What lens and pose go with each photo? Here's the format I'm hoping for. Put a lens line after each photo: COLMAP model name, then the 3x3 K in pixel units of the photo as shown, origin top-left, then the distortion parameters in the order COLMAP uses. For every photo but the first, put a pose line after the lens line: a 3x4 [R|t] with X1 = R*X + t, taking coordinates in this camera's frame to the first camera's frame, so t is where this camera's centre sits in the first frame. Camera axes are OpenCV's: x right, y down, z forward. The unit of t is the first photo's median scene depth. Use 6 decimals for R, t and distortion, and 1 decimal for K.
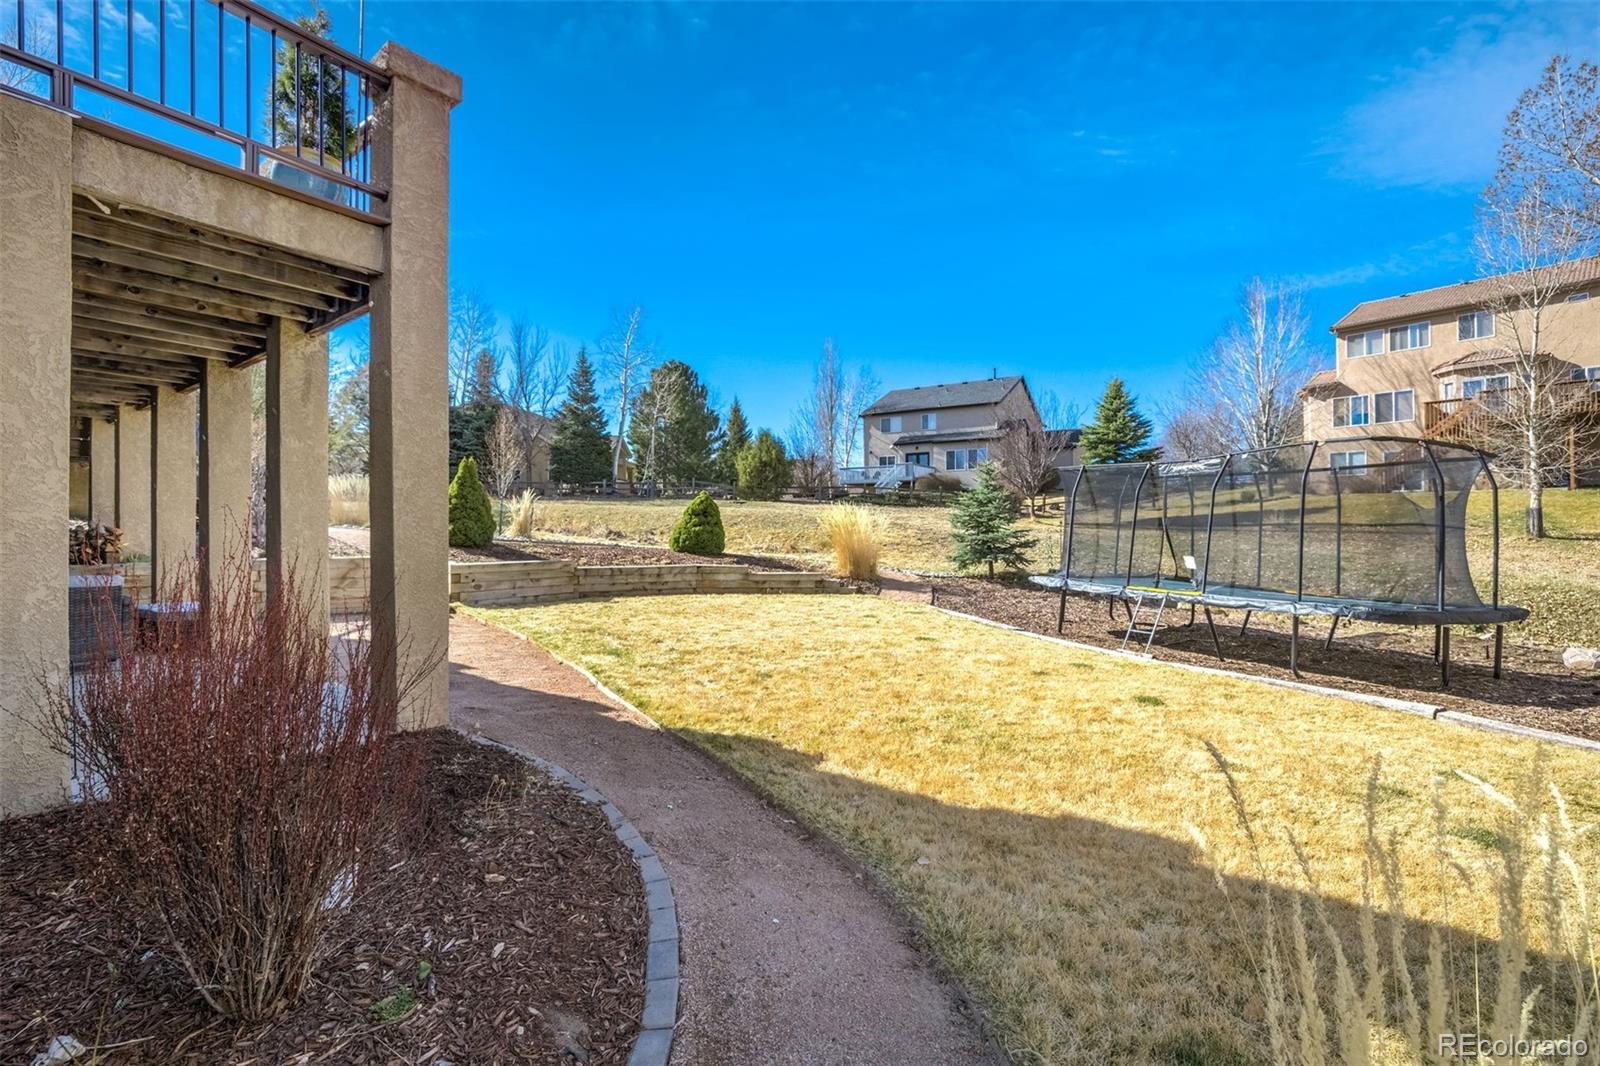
lens RADIAL K [[685.0, 0, 808.5], [0, 685.0, 532.4], [0, 0, 1]] dist [-0.080963, 0.032299]
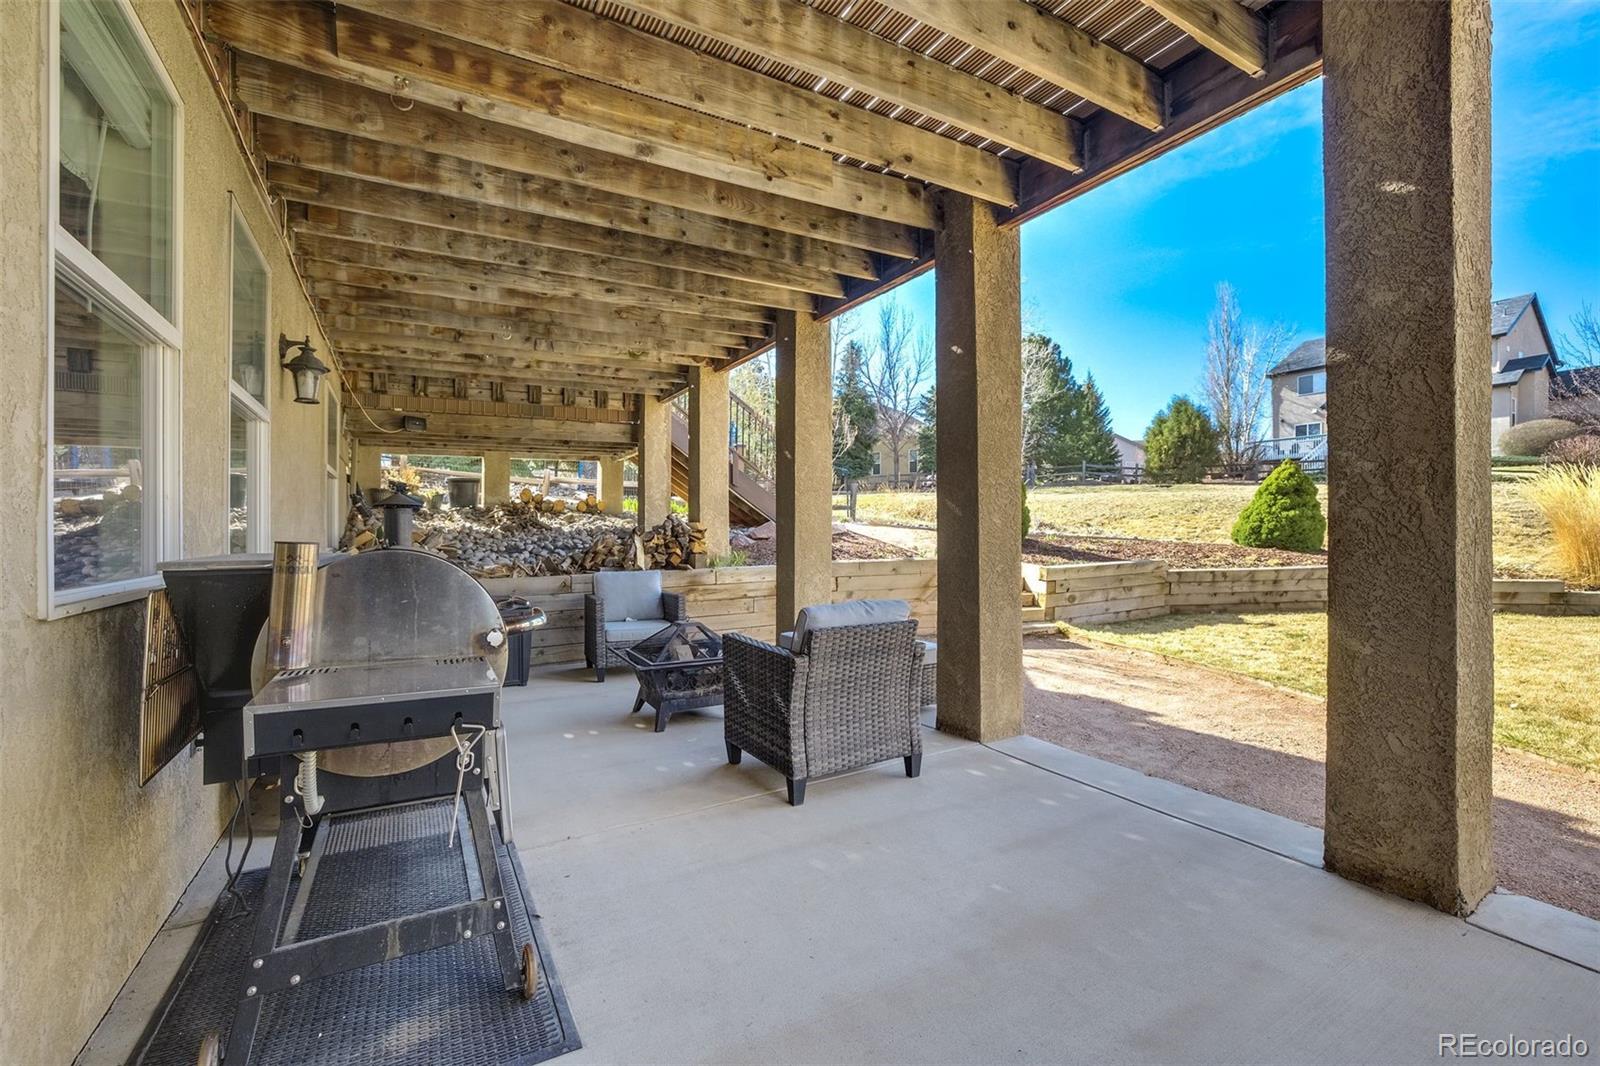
lens RADIAL K [[694.0, 0, 800.0], [0, 694.0, 533.0], [0, 0, 1]] dist [-0.053411, 0.023541]
pose [[0.897539, -0.012794, -0.440749, -0.306538], [0.016926, 0.999842, 0.005445, 0.002285], [0.440609, -0.012347, 0.897614, 0.163183]]
